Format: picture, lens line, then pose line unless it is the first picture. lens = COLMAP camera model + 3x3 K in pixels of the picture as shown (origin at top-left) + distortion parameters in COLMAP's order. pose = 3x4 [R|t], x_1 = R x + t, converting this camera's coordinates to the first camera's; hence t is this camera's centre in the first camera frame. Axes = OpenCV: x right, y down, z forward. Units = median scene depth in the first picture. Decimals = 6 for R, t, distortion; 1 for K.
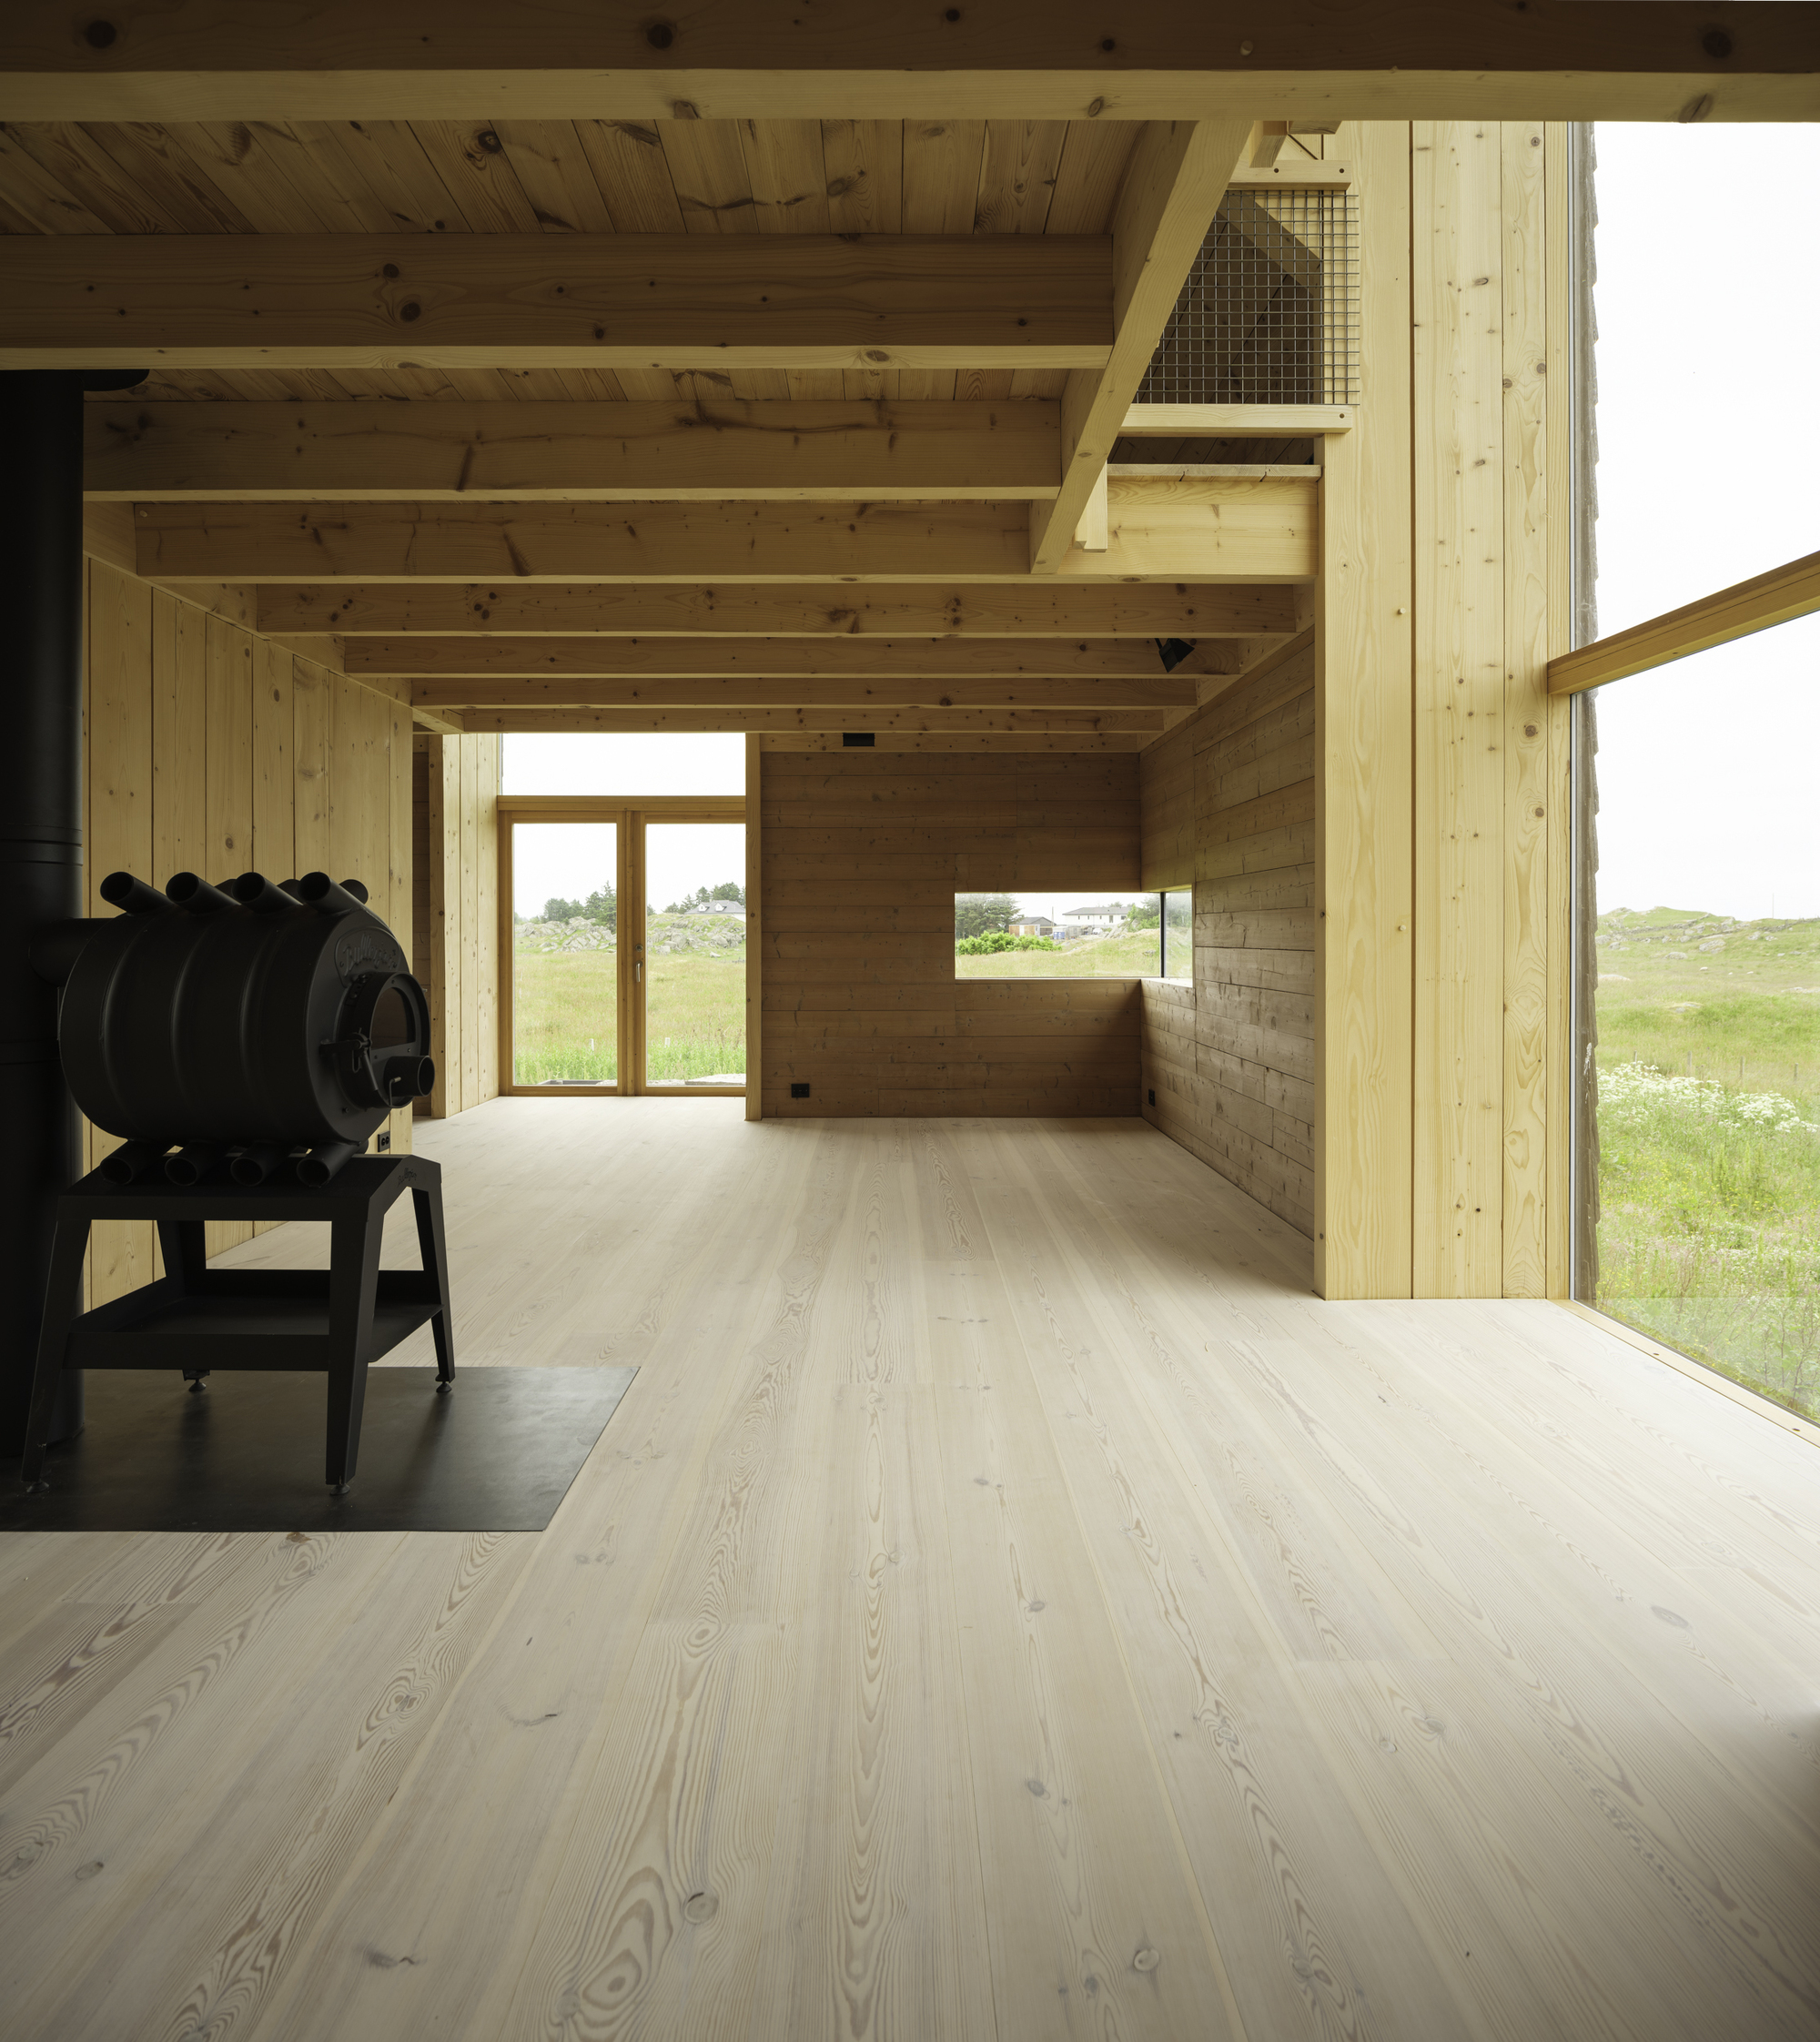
lens RADIAL K [[1114.3, 0, 863.2], [0, 1114.3, 937.3], [0, 0, 1]] dist [-0.013268, 0.002755]
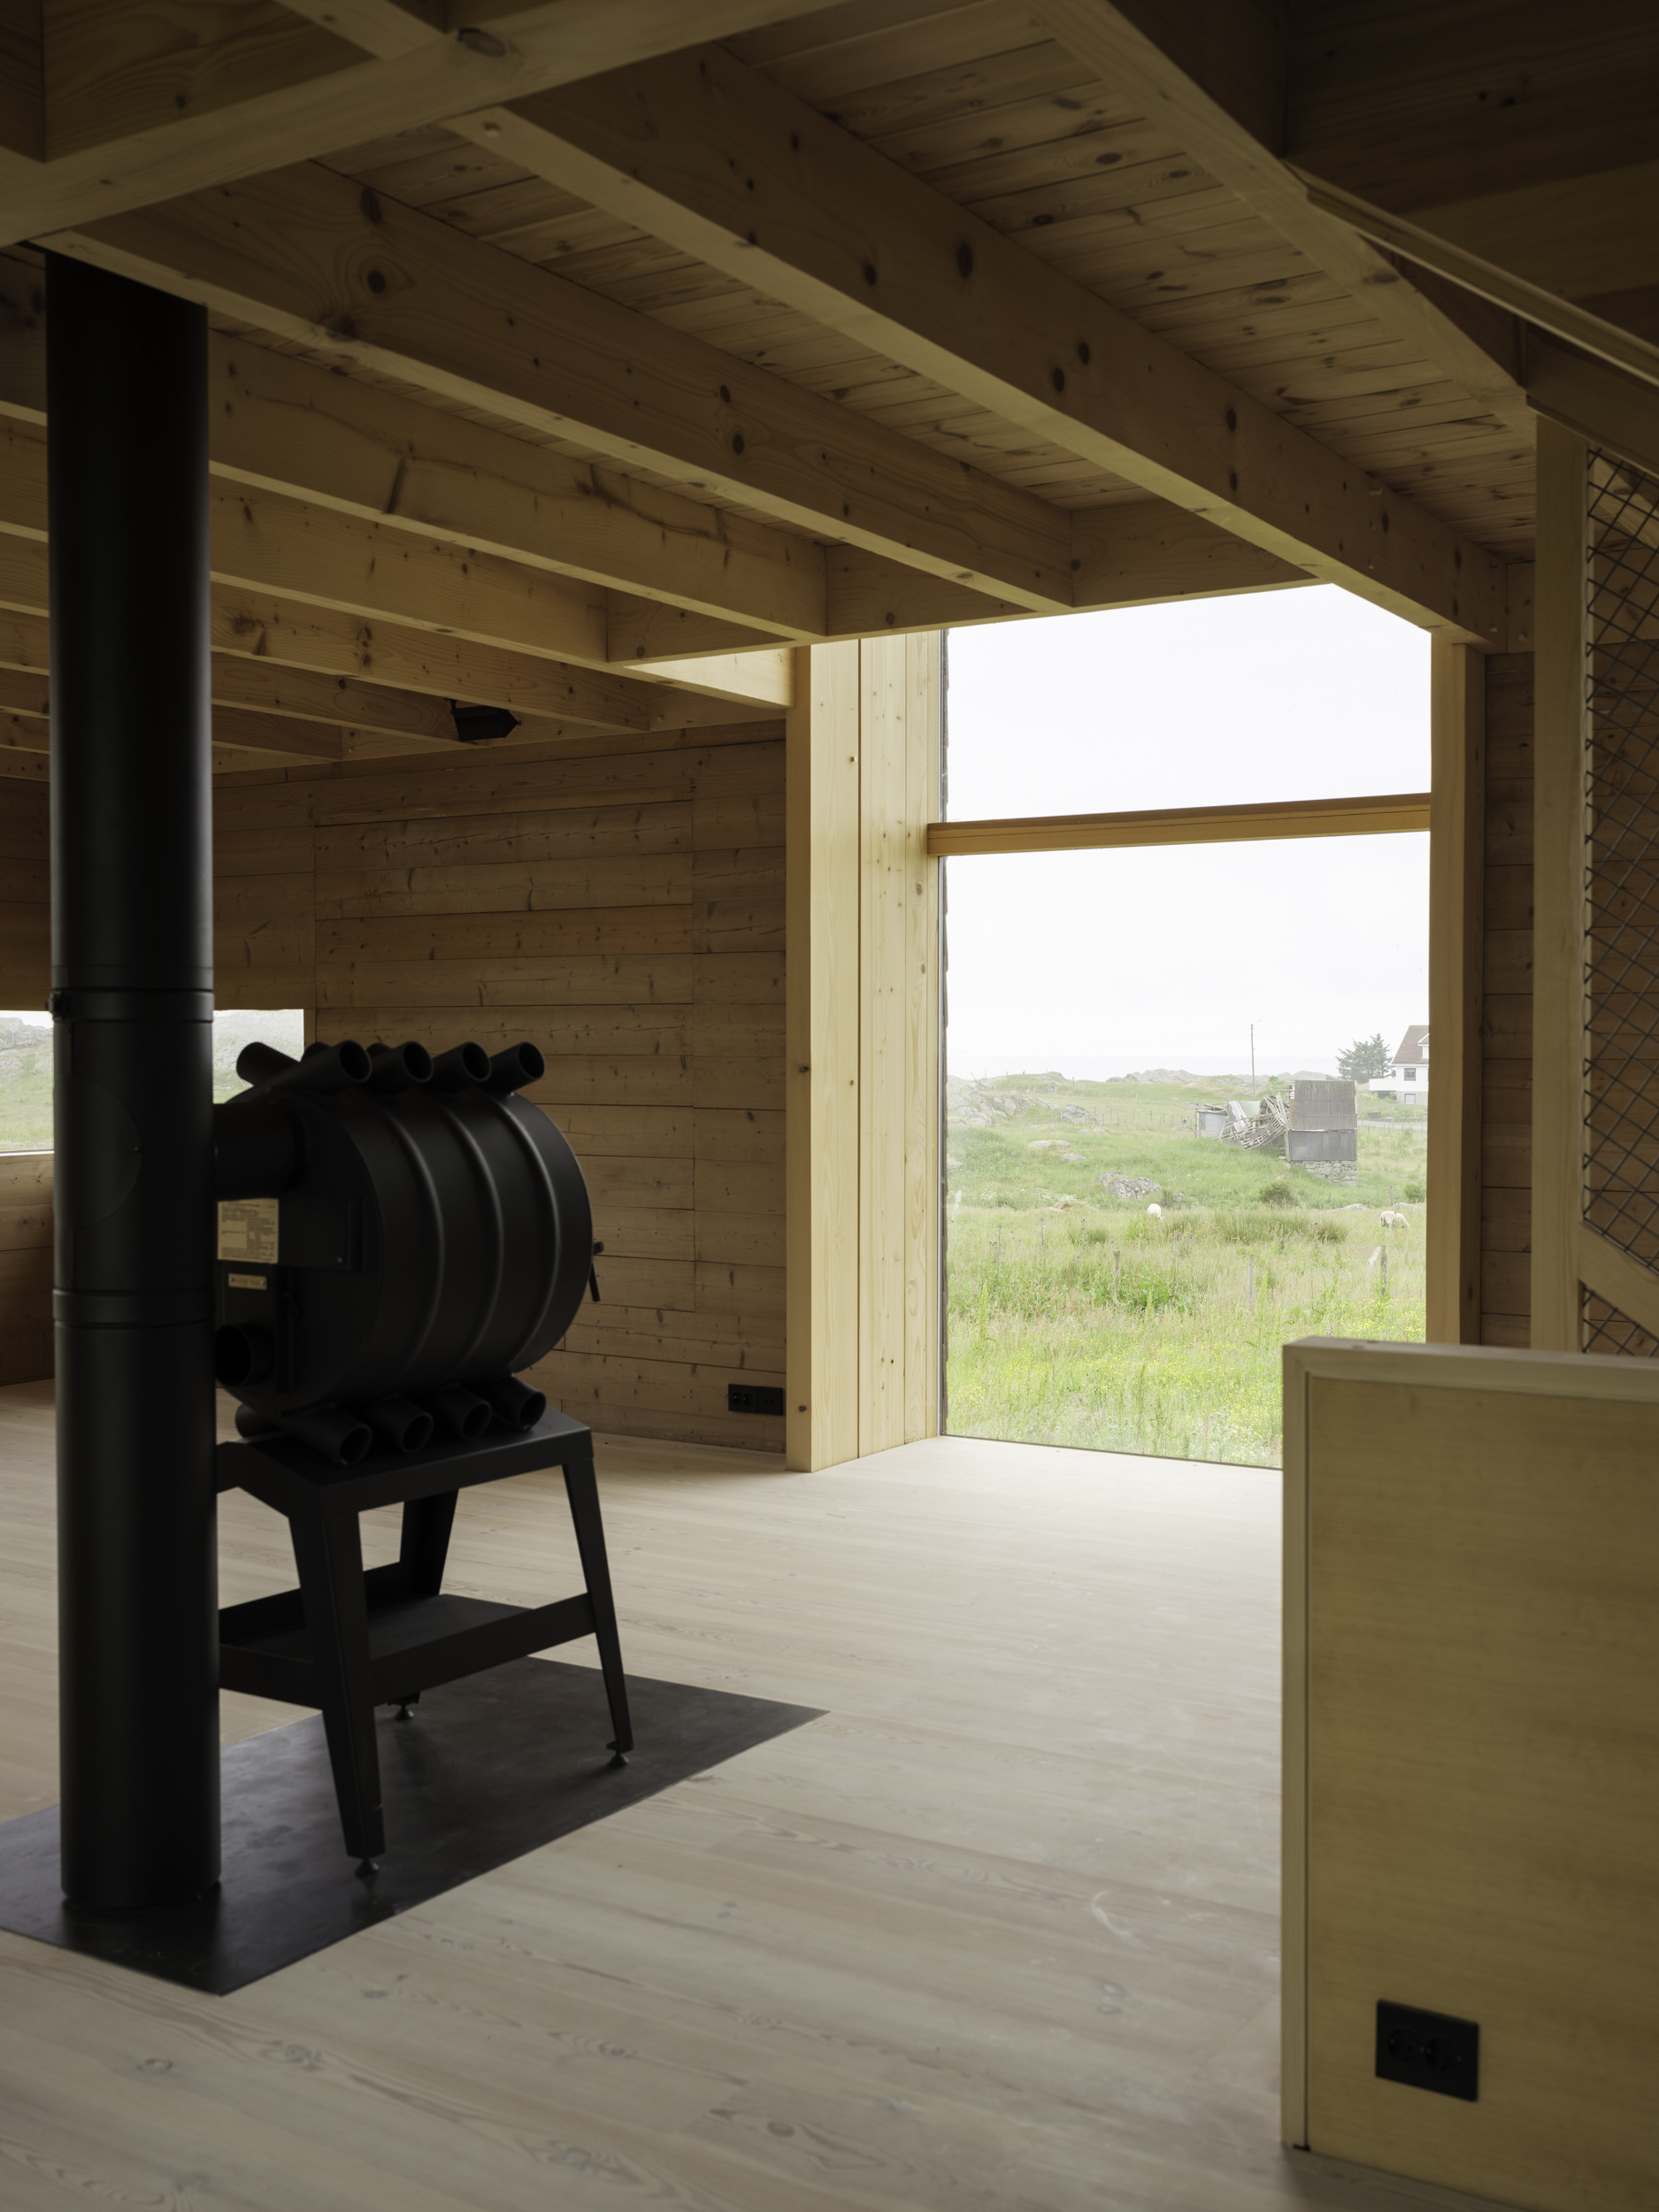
lens RADIAL K [[2275.1, 0, 828.8], [0, 2275.1, 1093.9], [0, 0, 1]] dist [-0.018853, 0.000000]
pose [[0.531033, -0.015444, 0.847210, -1.229684], [0.001405, 0.999849, 0.017346, -0.033183], [-0.847350, -0.008021, 0.530975, -0.048534]]
